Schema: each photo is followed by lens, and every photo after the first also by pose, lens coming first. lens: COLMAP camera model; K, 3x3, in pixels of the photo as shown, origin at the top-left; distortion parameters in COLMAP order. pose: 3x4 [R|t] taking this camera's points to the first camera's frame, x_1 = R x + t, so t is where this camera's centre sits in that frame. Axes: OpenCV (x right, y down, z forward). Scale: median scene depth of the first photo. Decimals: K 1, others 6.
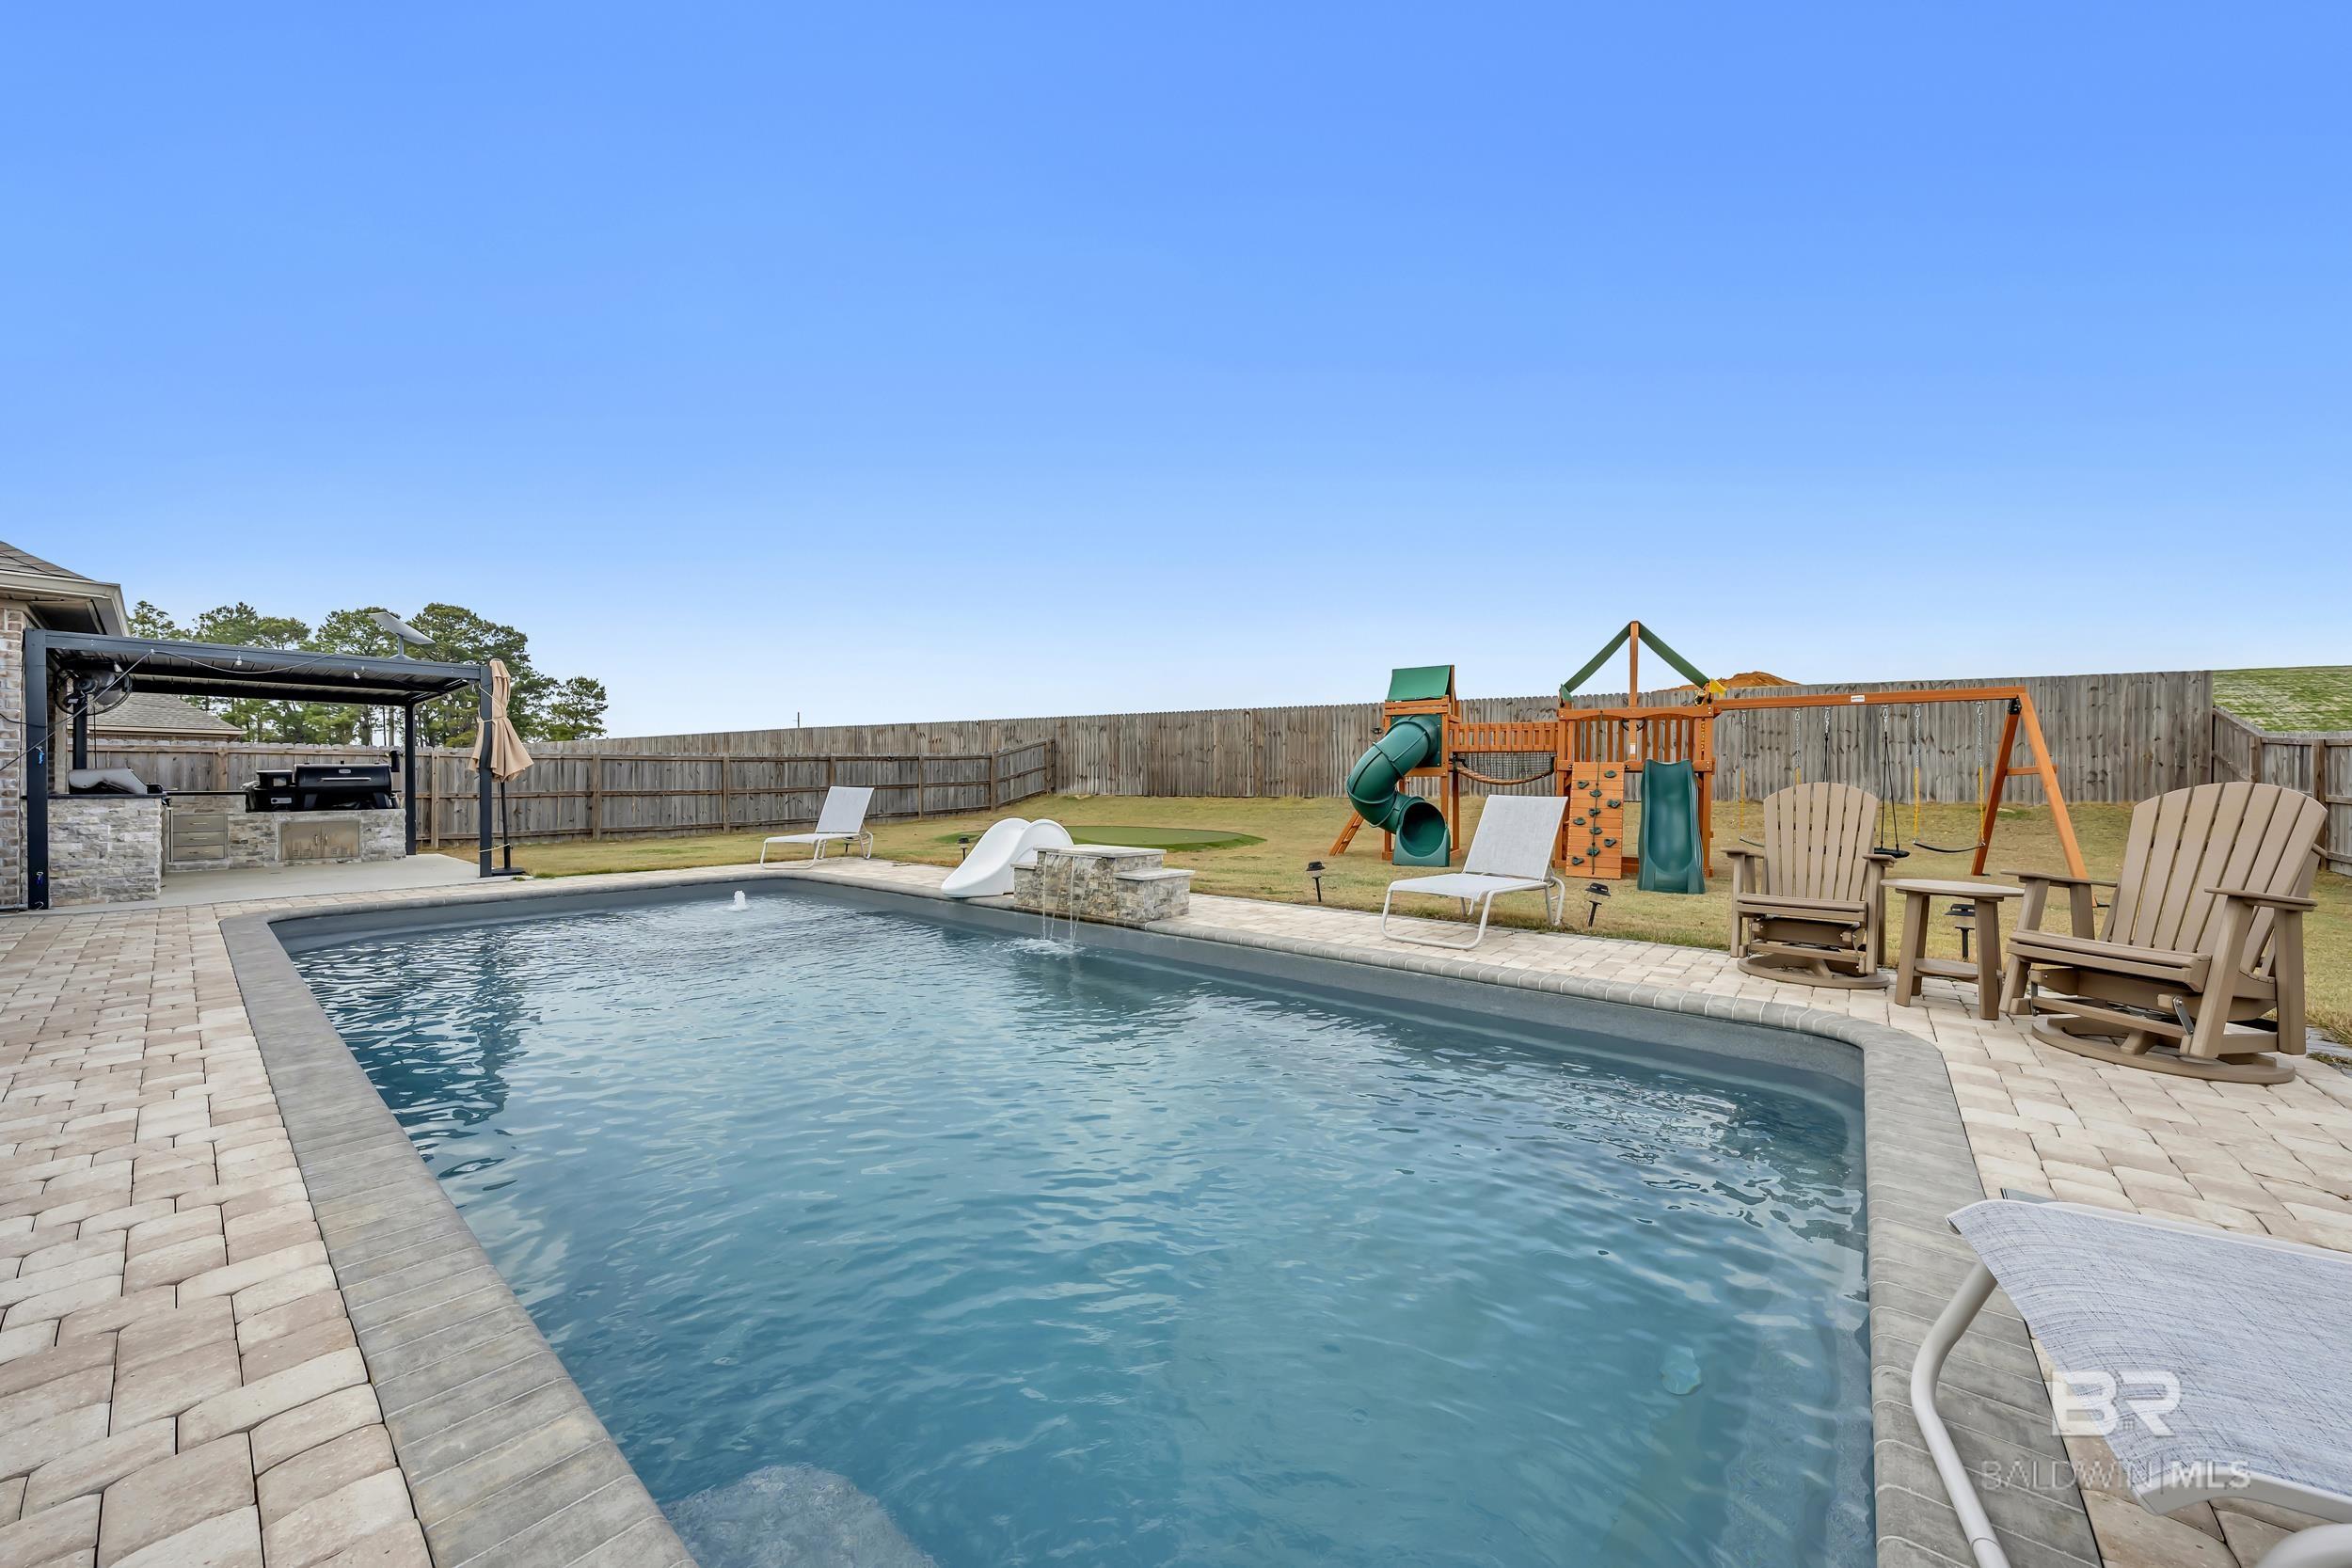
lens RADIAL K [[834.2, 0, 1196.8], [0, 834.2, 773.7], [0, 0, 1]] dist [-0.000016, -0.000014]
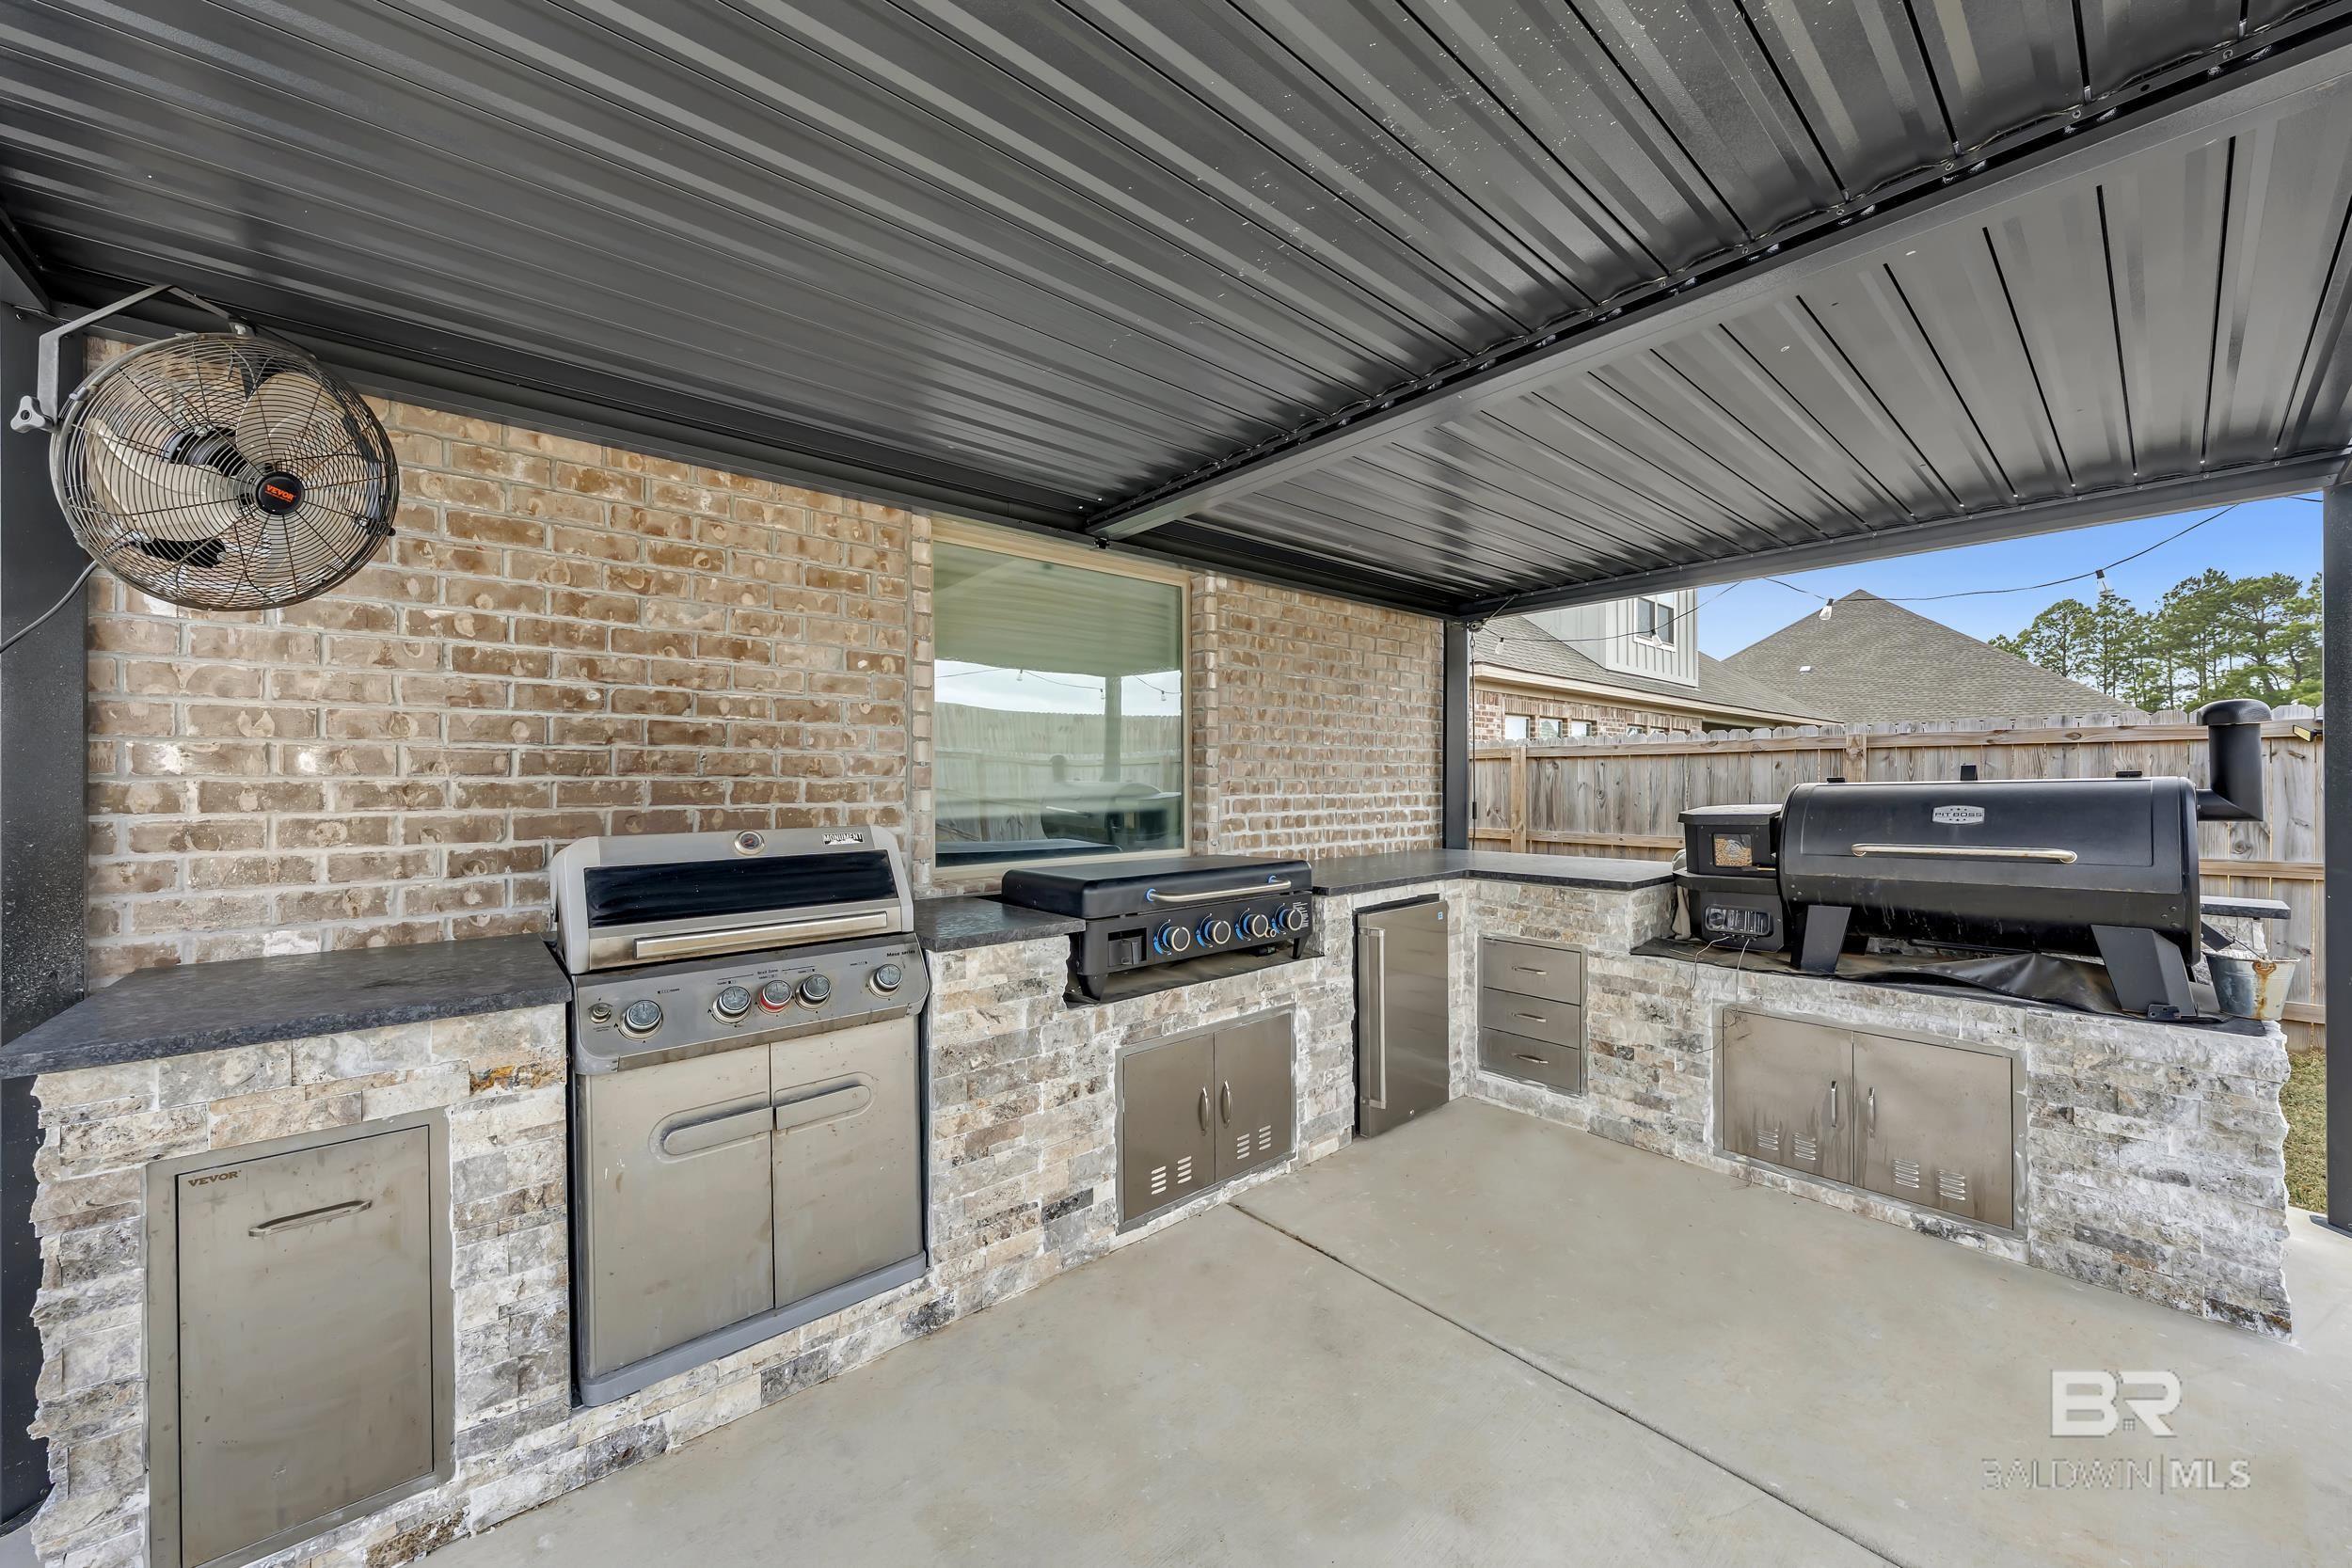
lens RADIAL K [[824.4, 0, 1226.6], [0, 824.4, 784.5], [0, 0, 1]] dist [0.000181, 0.000013]
pose [[-0.173376, 0.003876, -0.984848, -0.522910], [0.016343, 0.999866, 0.001059, -0.009492], [0.984720, -0.015912, -0.173416, 0.573152]]
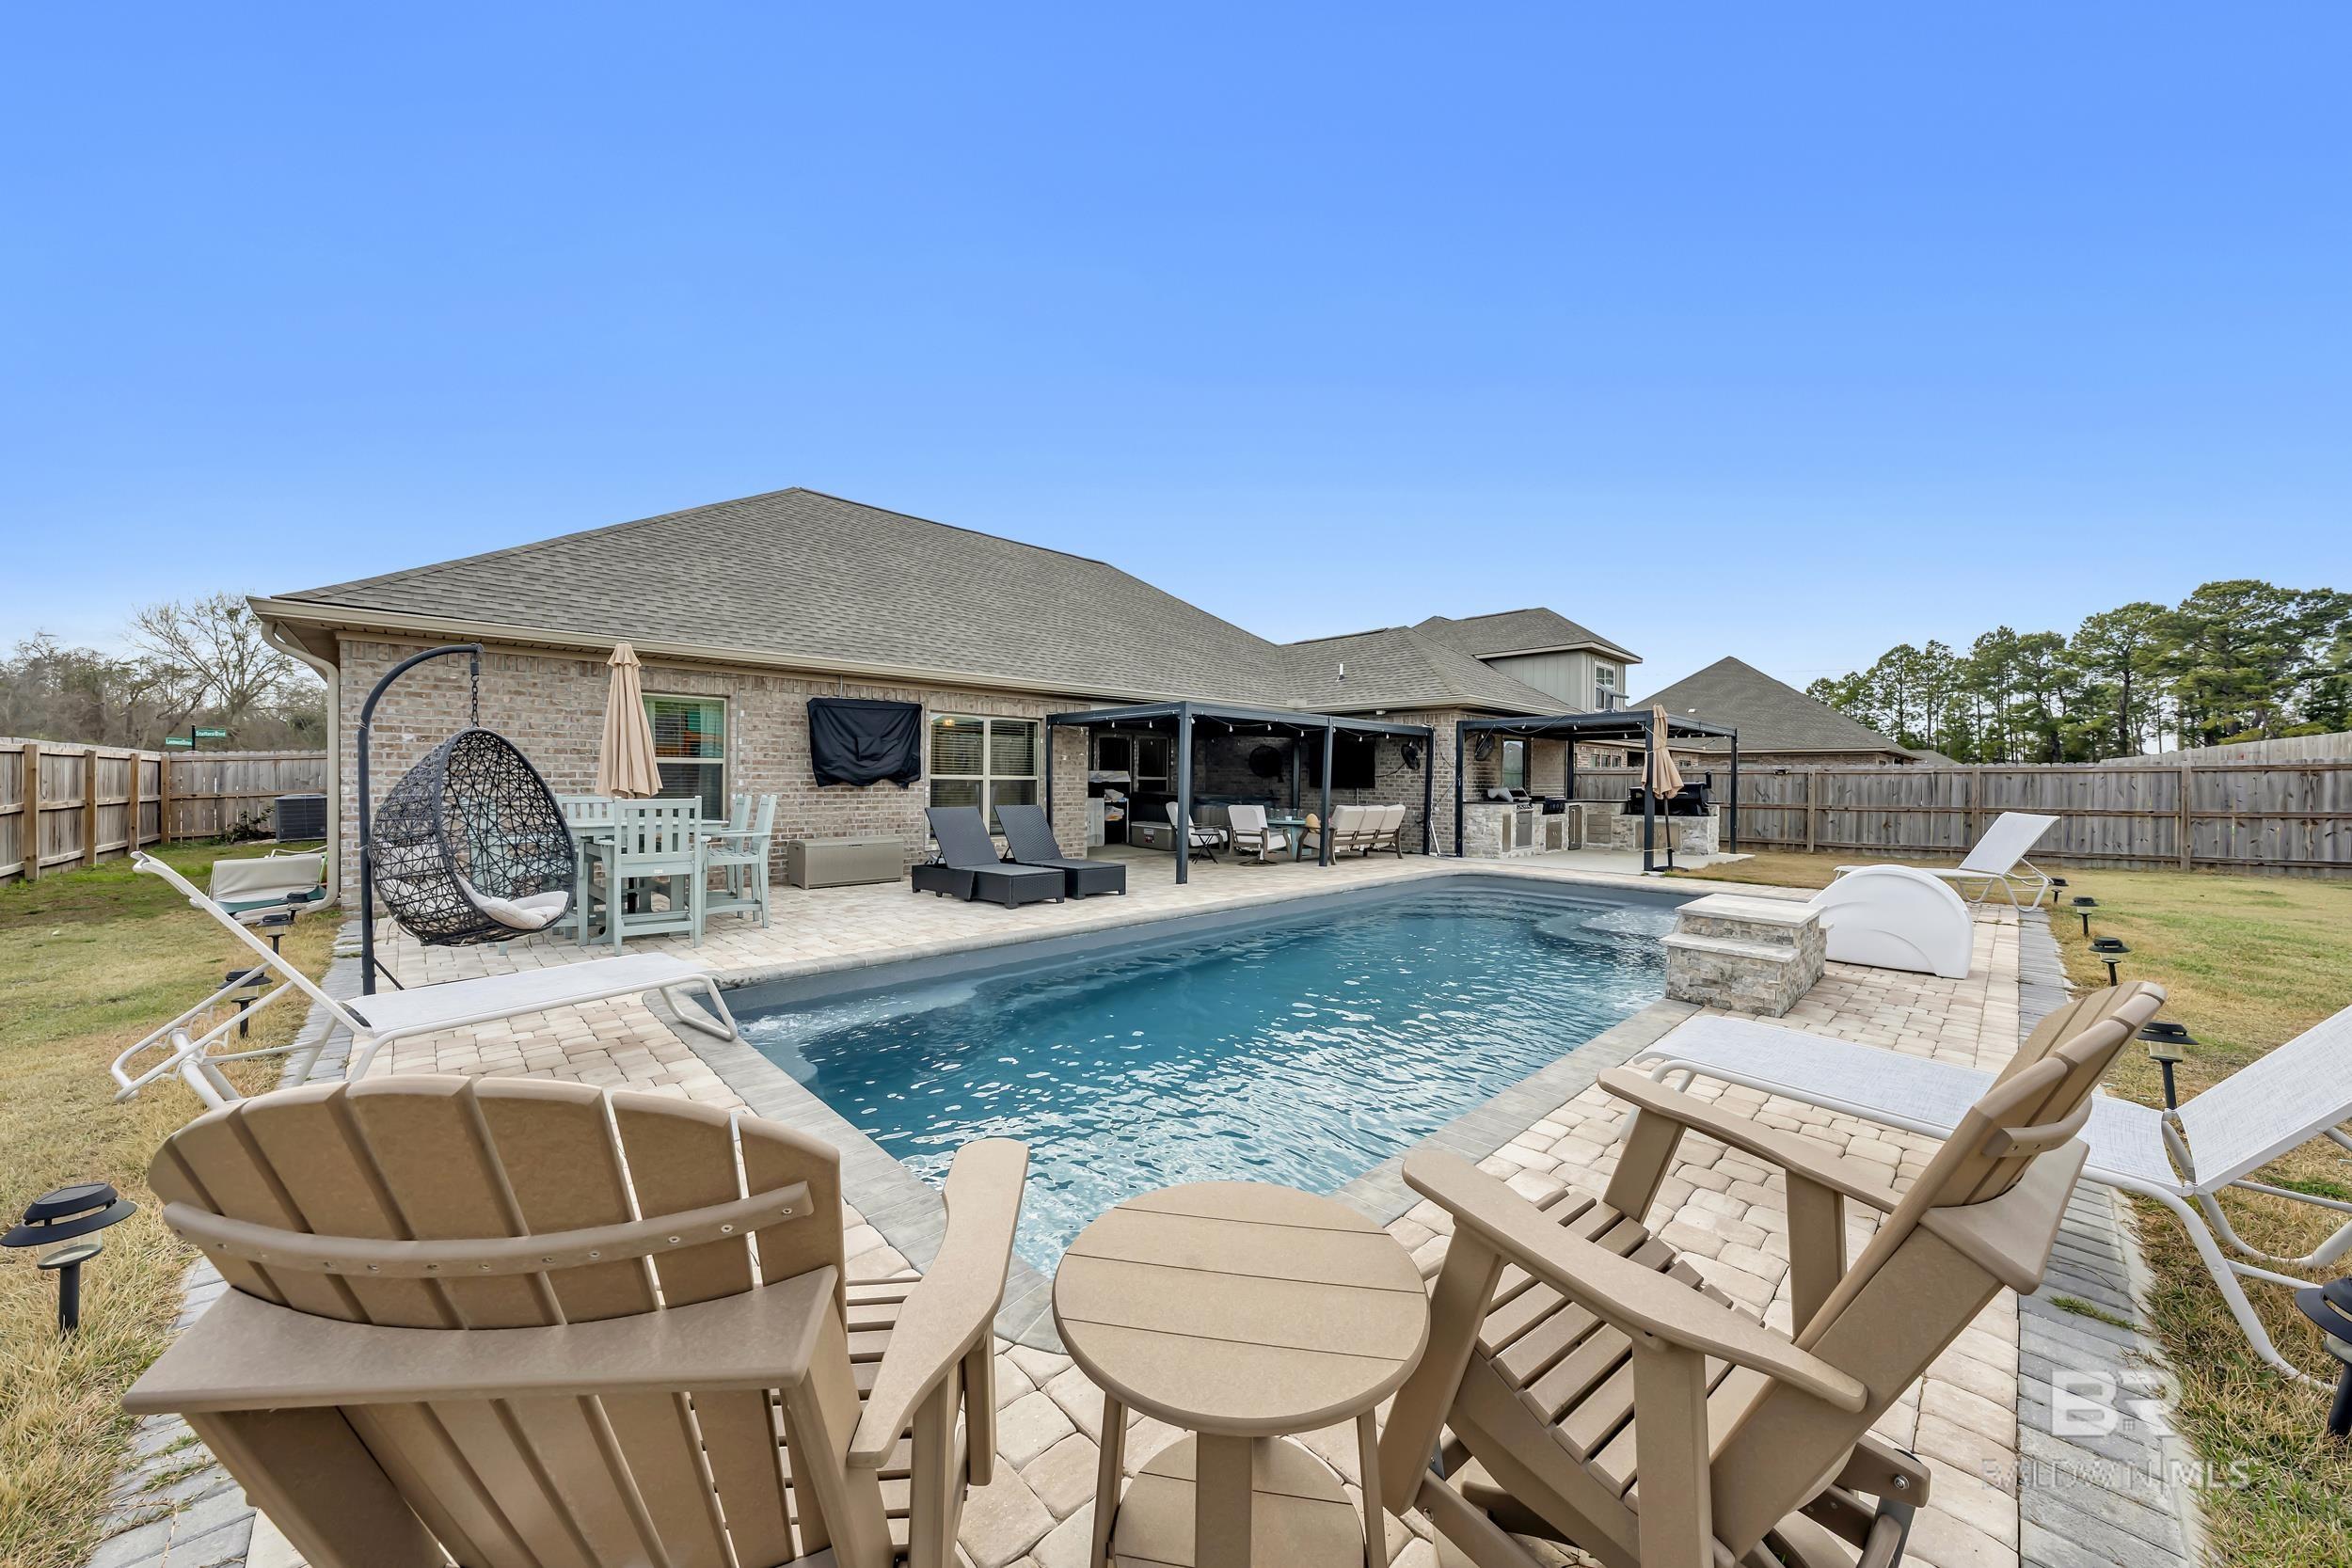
lens RADIAL K [[834.2, 0, 1196.8], [0, 834.2, 773.7], [0, 0, 1]] dist [-0.000016, -0.000014]
pose [[-0.120371, -0.008146, -0.992696, 0.306061], [0.003636, 0.999956, -0.008647, -0.011863], [0.992722, -0.004650, -0.120336, 0.256666]]
